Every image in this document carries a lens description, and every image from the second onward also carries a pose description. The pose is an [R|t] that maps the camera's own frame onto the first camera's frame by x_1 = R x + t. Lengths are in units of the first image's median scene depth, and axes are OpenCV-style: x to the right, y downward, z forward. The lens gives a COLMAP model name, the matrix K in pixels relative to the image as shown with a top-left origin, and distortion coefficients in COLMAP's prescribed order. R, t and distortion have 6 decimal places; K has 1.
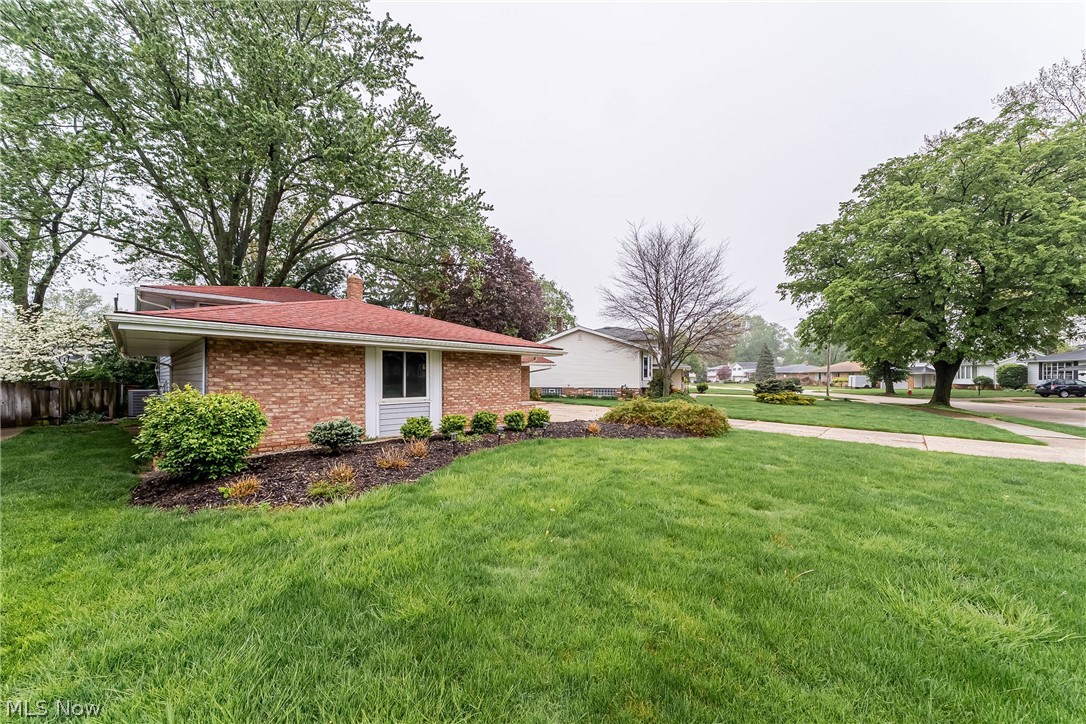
lens RADIAL K [[384.3, 0, 546.9], [0, 384.3, 374.5], [0, 0, 1]] dist [0.000080, 0.000001]
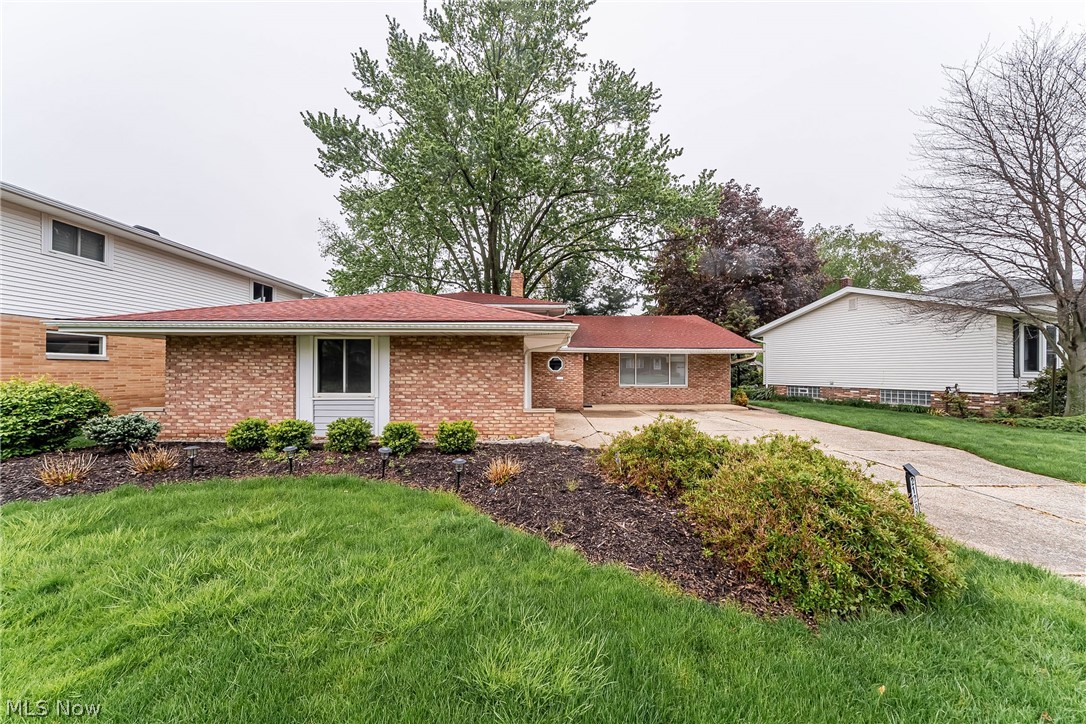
lens RADIAL K [[369.7, 0, 546.0], [0, 369.7, 365.8], [0, 0, 1]] dist [-0.001274, -0.000008]
pose [[0.688699, -0.008453, -0.724999, 0.528679], [0.003490, 0.999959, -0.008344, 0.007998], [0.725039, 0.003216, 0.688700, 0.749451]]
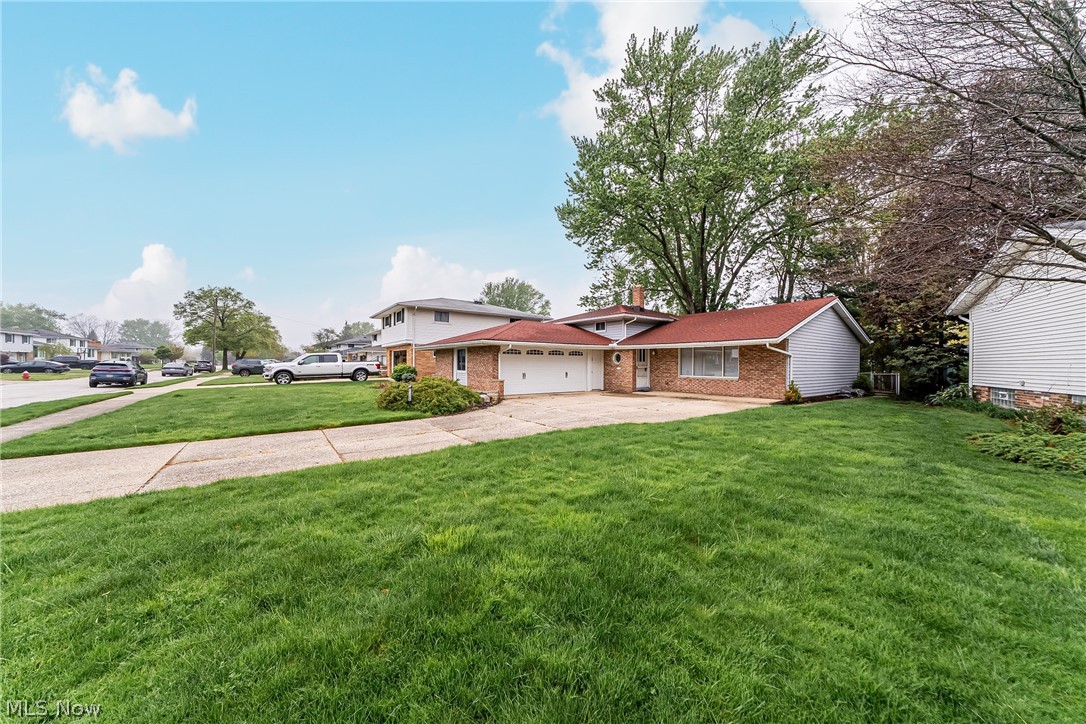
lens RADIAL K [[370.6, 0, 542.1], [0, 370.6, 365.9], [0, 0, 1]] dist [0.001104, -0.000003]
pose [[-0.191068, -0.003071, -0.981572, 1.576086], [-0.004855, 0.999986, -0.002184, 0.039374], [0.981565, 0.004348, -0.191080, 1.824135]]
